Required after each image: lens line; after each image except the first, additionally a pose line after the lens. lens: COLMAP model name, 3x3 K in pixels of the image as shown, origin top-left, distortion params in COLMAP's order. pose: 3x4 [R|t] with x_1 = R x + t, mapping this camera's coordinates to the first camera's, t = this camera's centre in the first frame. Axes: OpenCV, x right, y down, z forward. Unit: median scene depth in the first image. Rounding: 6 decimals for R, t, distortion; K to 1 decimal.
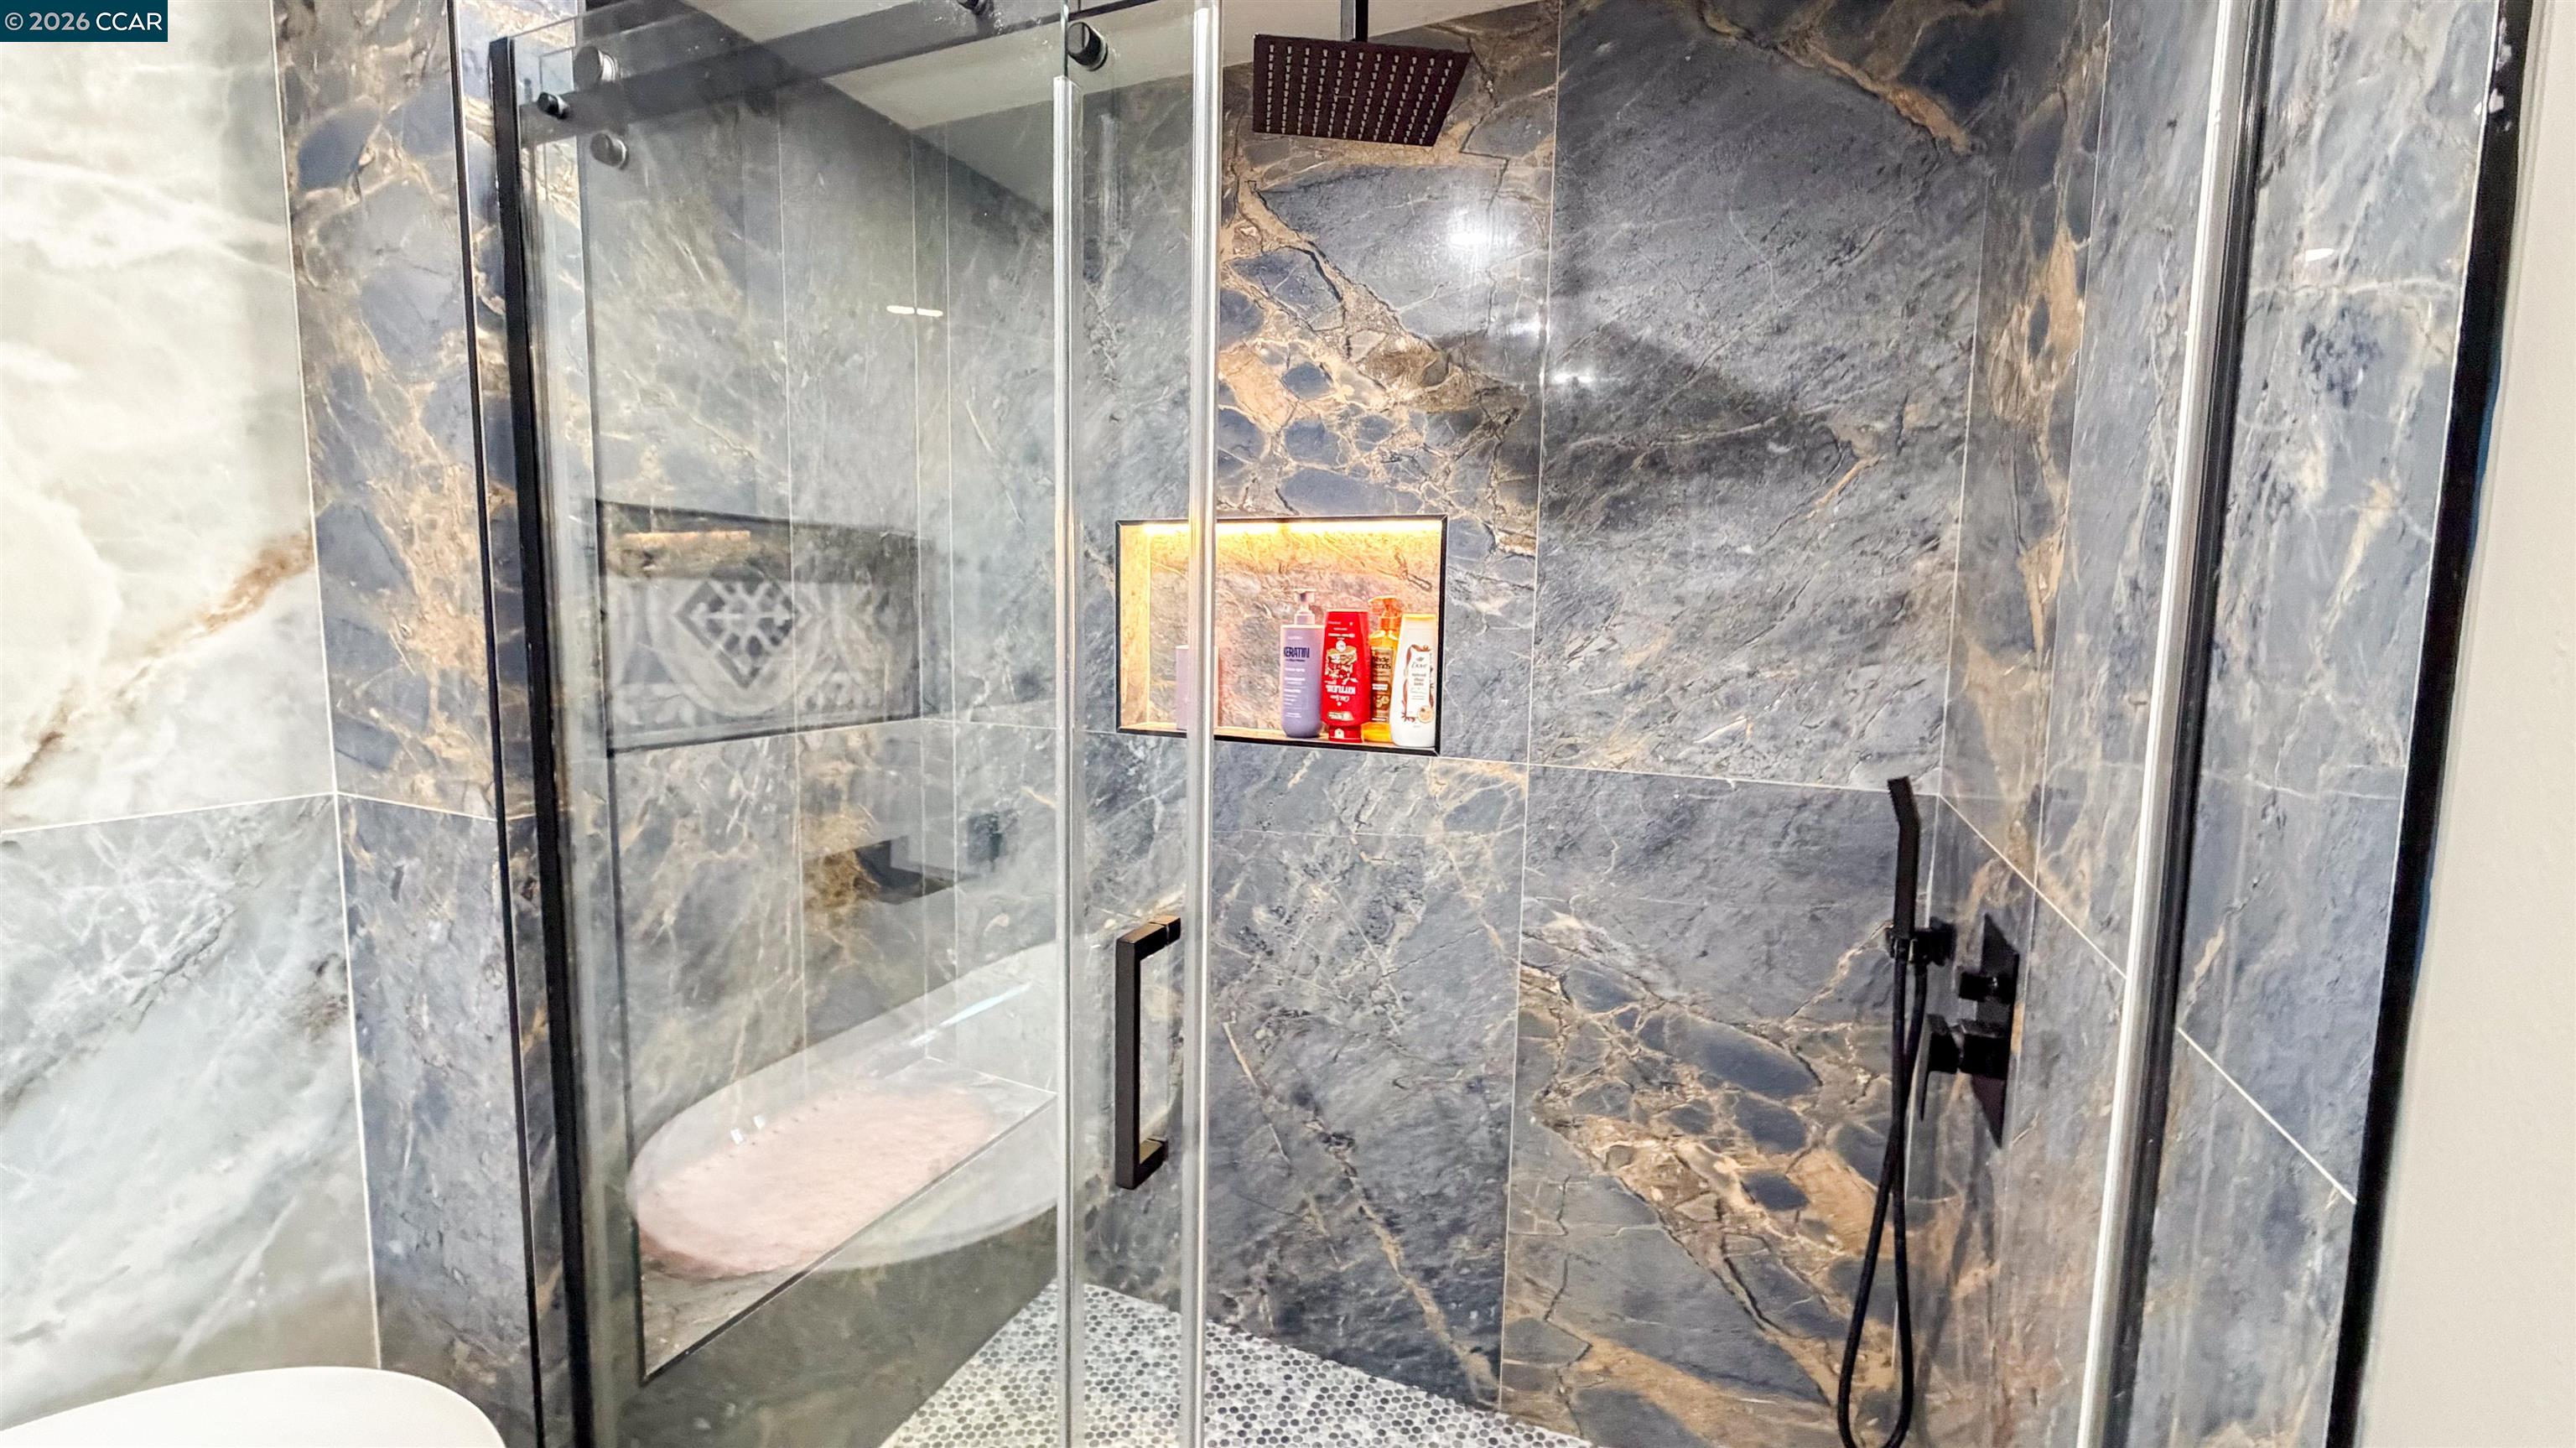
lens RADIAL K [[1075.4, 0, 1268.6], [0, 1075.4, 712.7], [0, 0, 1]] dist [-0.001662, 0.000636]
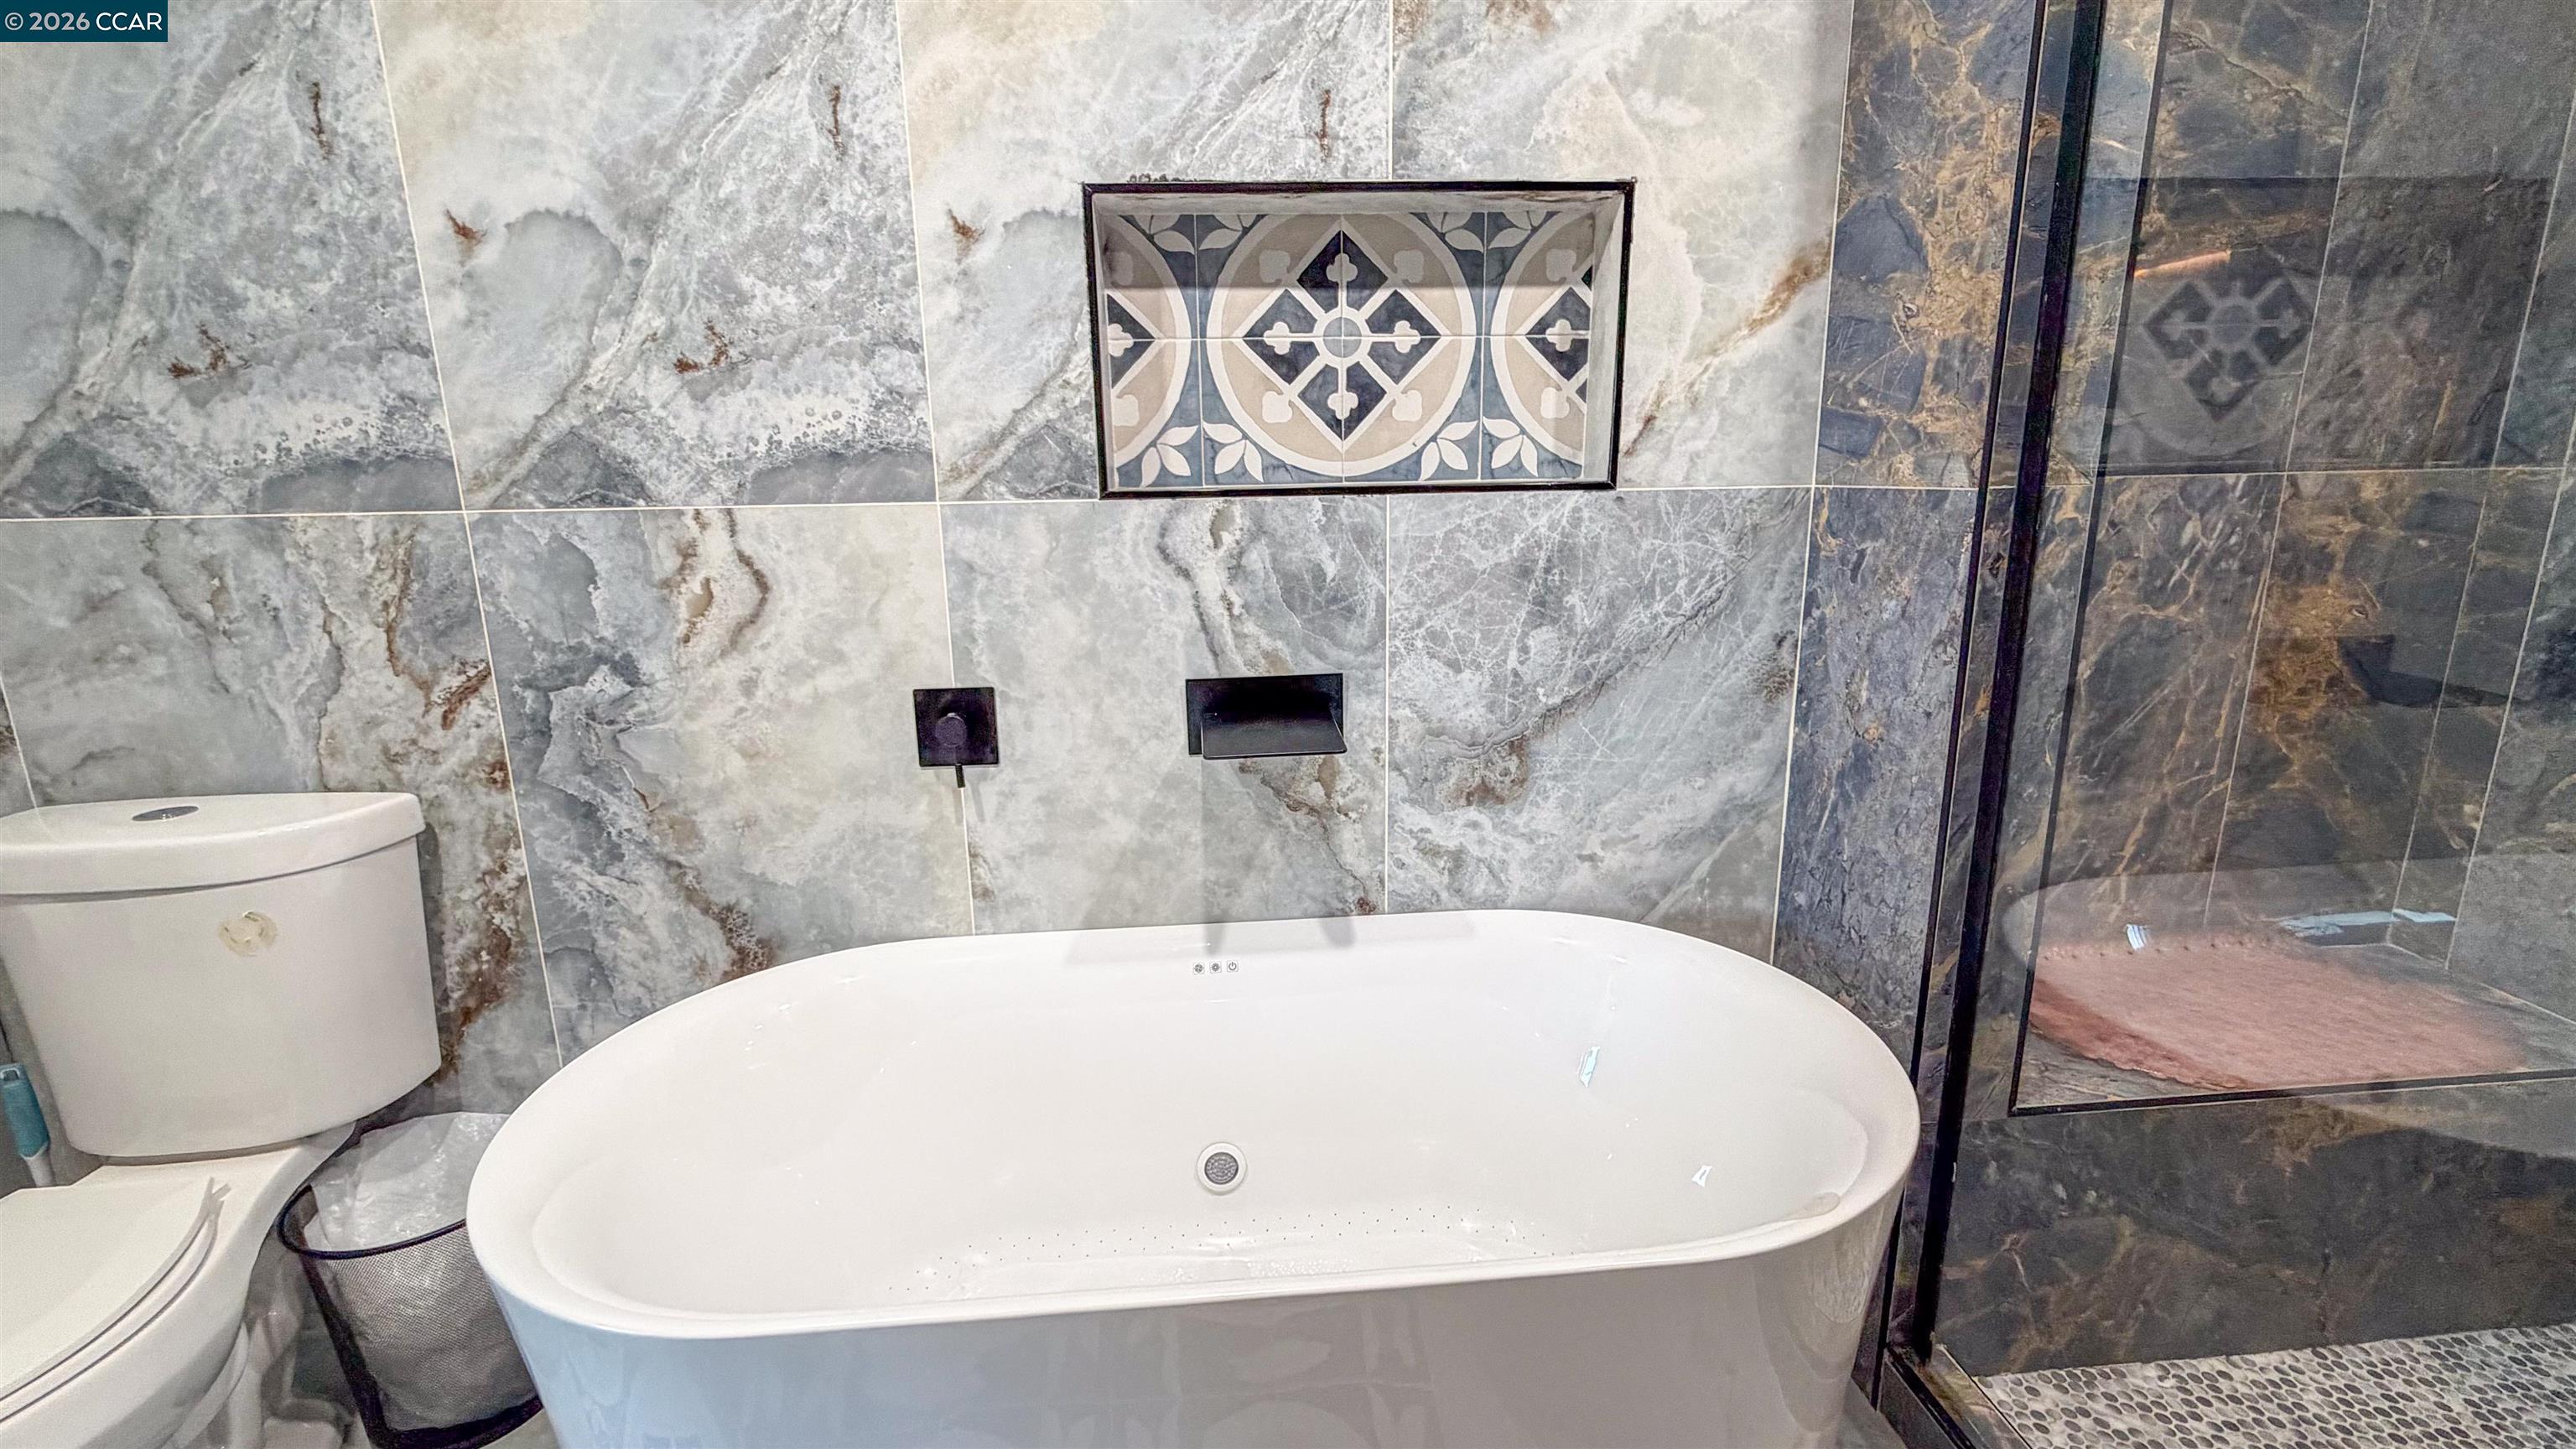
lens RADIAL K [[1075.5, 0, 1277.5], [0, 1075.5, 732.6], [0, 0, 1]] dist [-0.001662, 0.000636]
pose [[0.490447, 0.162525, -0.856182, -0.145859], [-0.063980, 0.986520, 0.150616, 0.201288], [0.869119, -0.019091, 0.494234, -0.045860]]
